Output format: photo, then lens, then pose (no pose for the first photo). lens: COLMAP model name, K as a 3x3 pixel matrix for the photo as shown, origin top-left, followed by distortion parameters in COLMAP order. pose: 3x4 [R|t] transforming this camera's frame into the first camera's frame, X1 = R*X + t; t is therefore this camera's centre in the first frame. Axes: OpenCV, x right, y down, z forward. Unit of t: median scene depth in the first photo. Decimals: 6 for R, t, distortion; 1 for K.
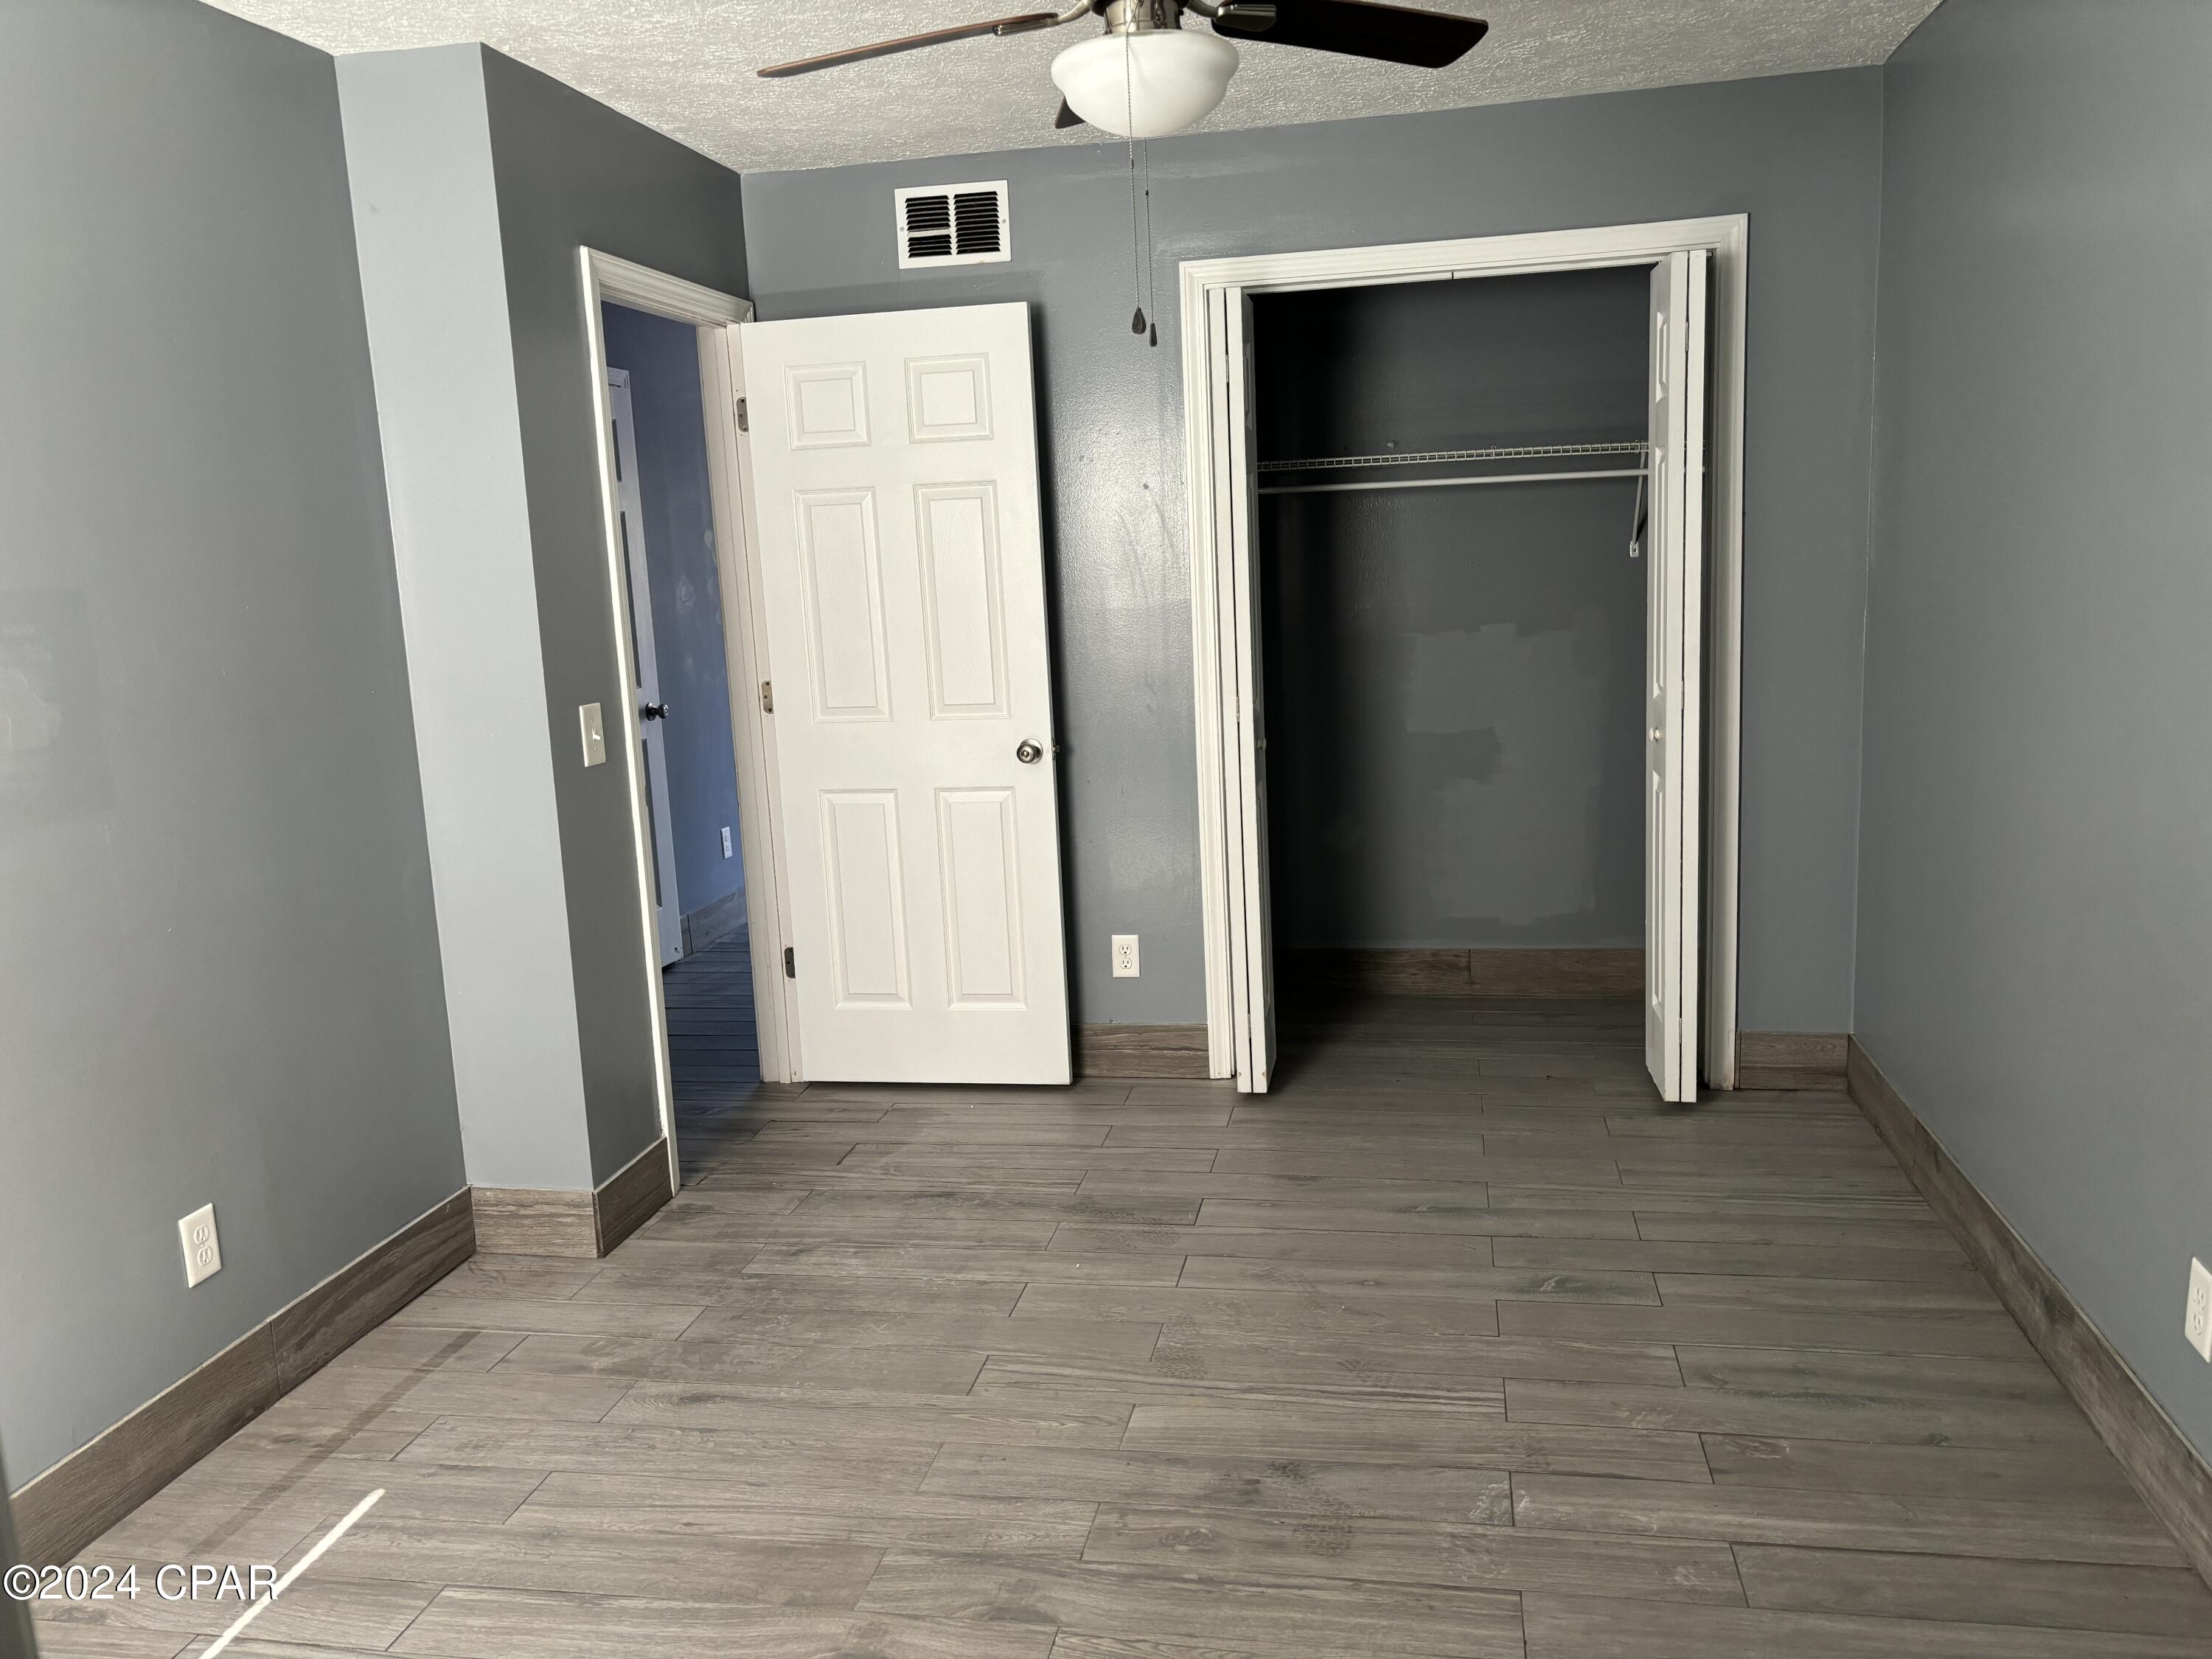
lens RADIAL K [[1678.5, 0, 1106.0], [0, 1678.5, 829.5], [0, 0, 1]] dist [0.003245, 0.003531]
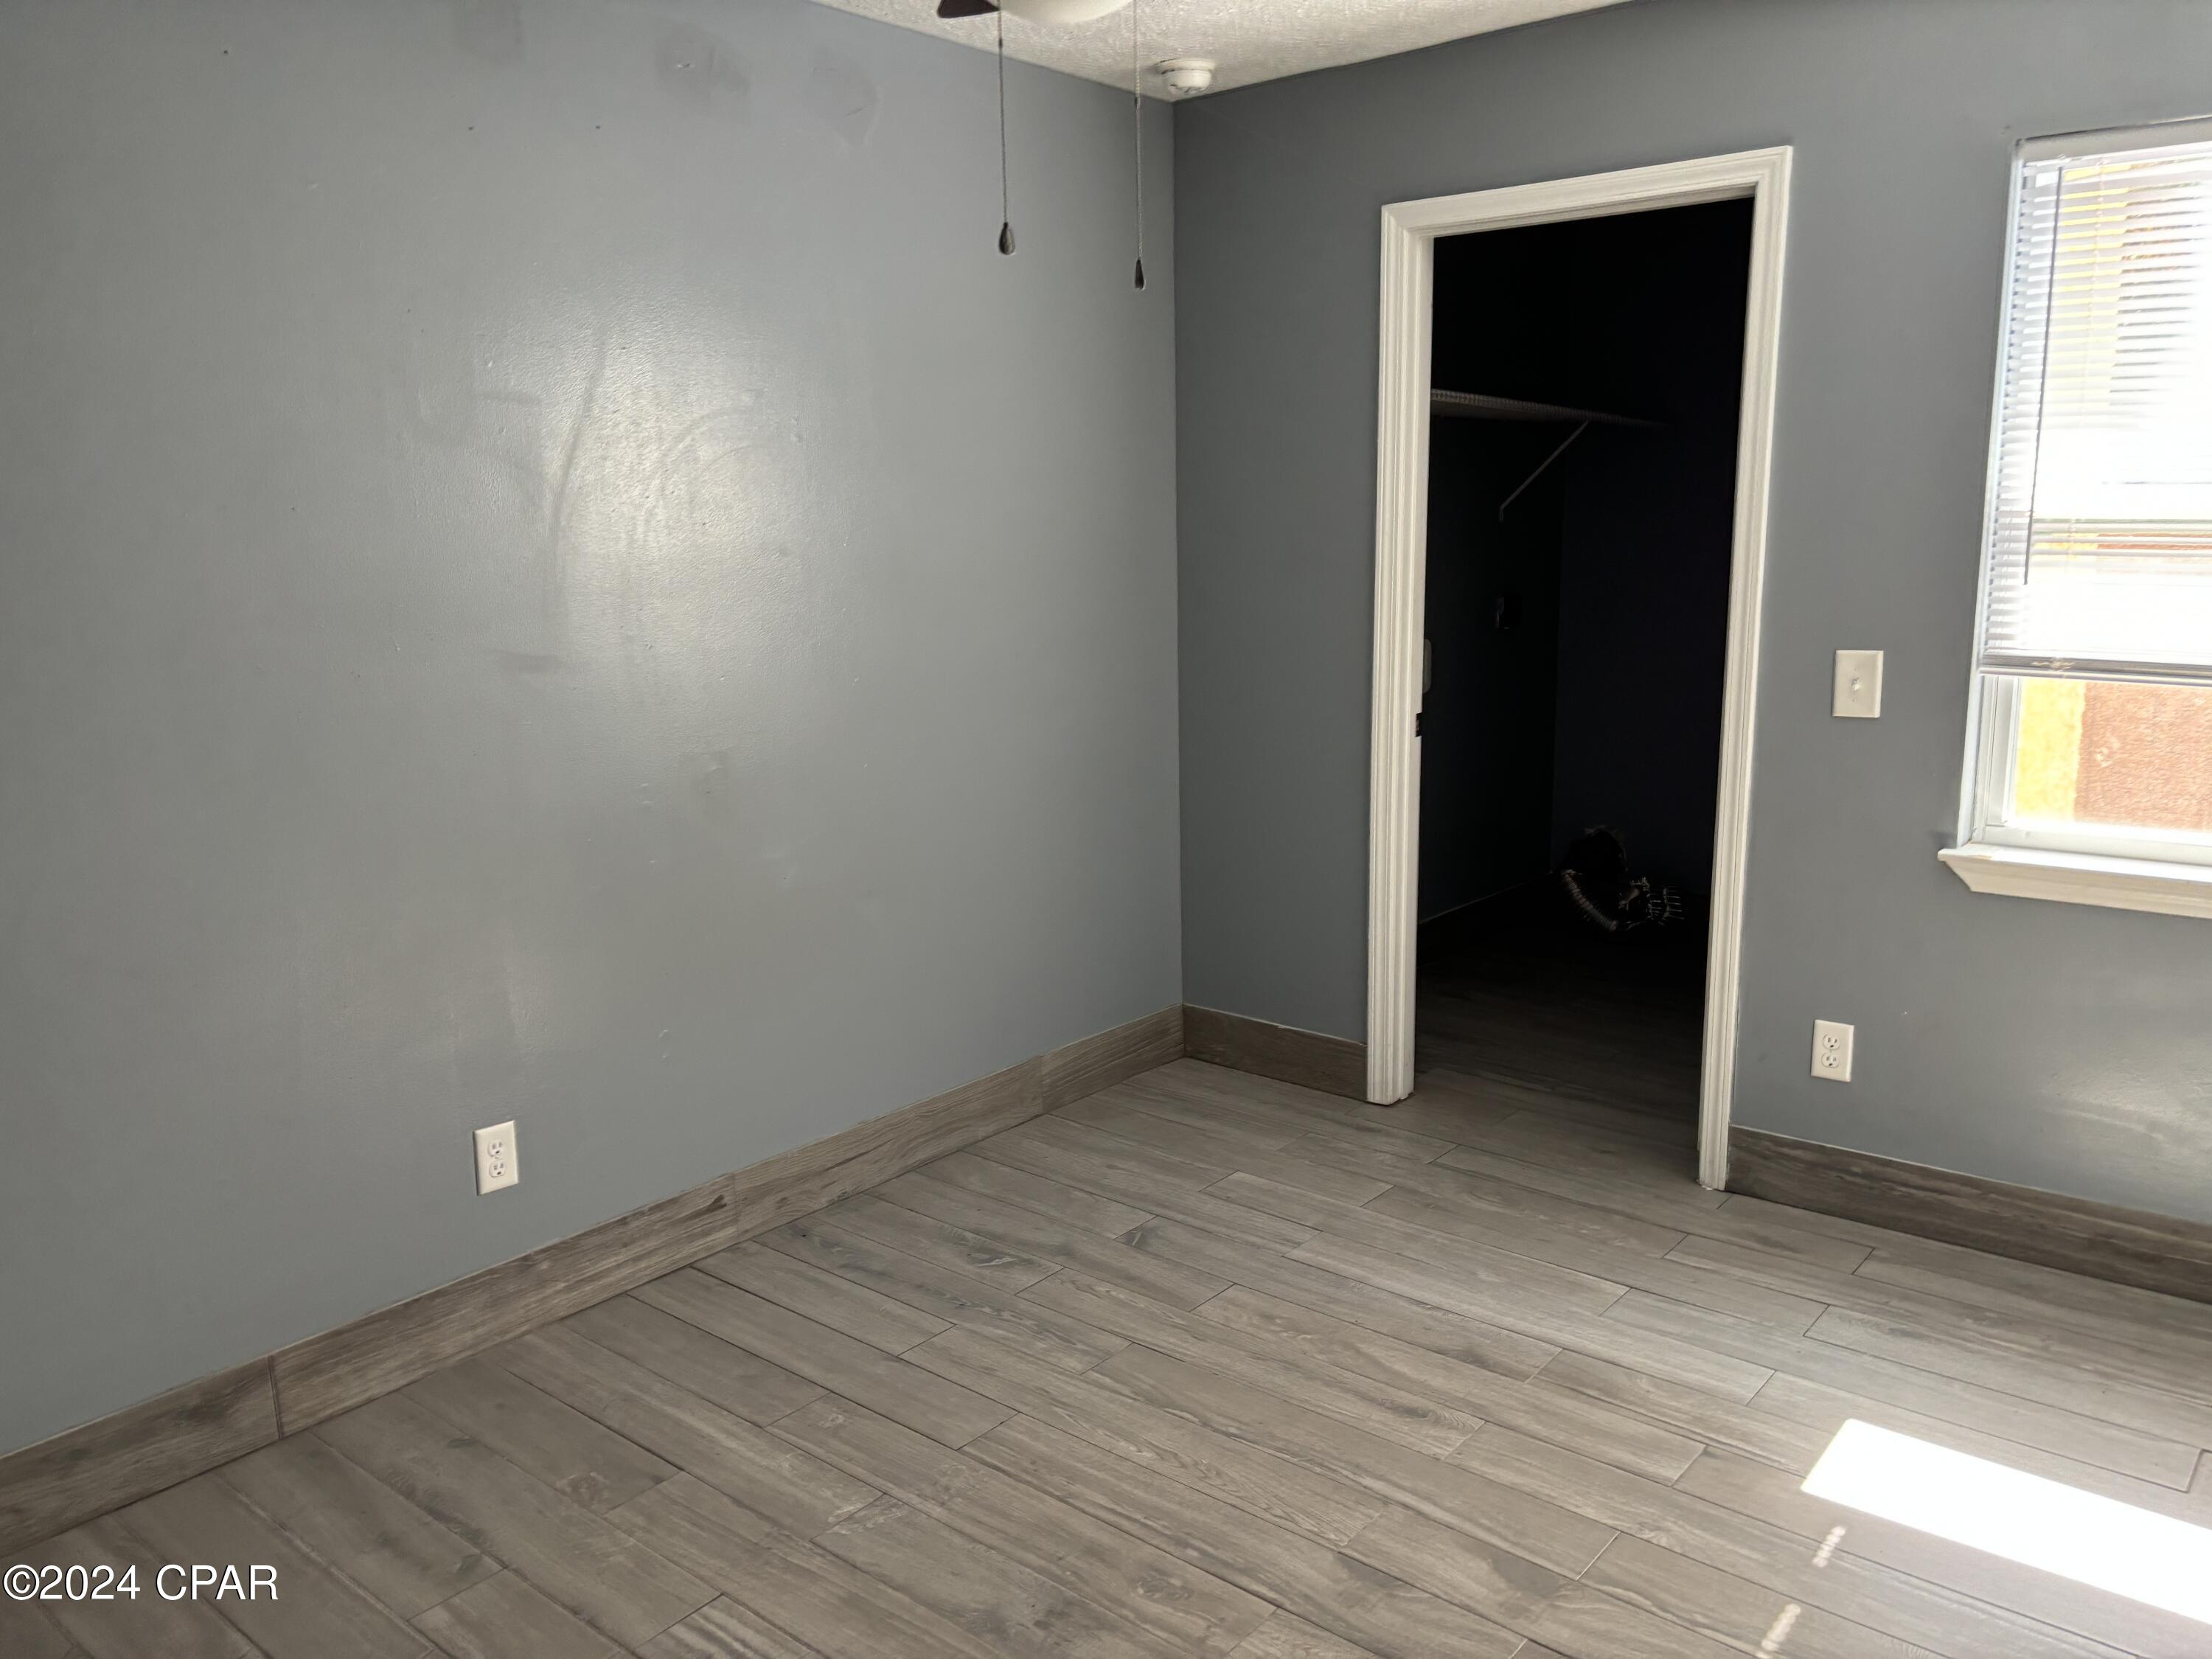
lens RADIAL K [[1678.5, 0, 1106.0], [0, 1678.5, 829.5], [0, 0, 1]] dist [0.003245, 0.003531]
pose [[-0.872175, -0.025318, 0.488538, -0.380339], [0.143103, 0.941770, 0.304286, -0.274318], [-0.467795, 0.335302, -0.817766, 1.677470]]
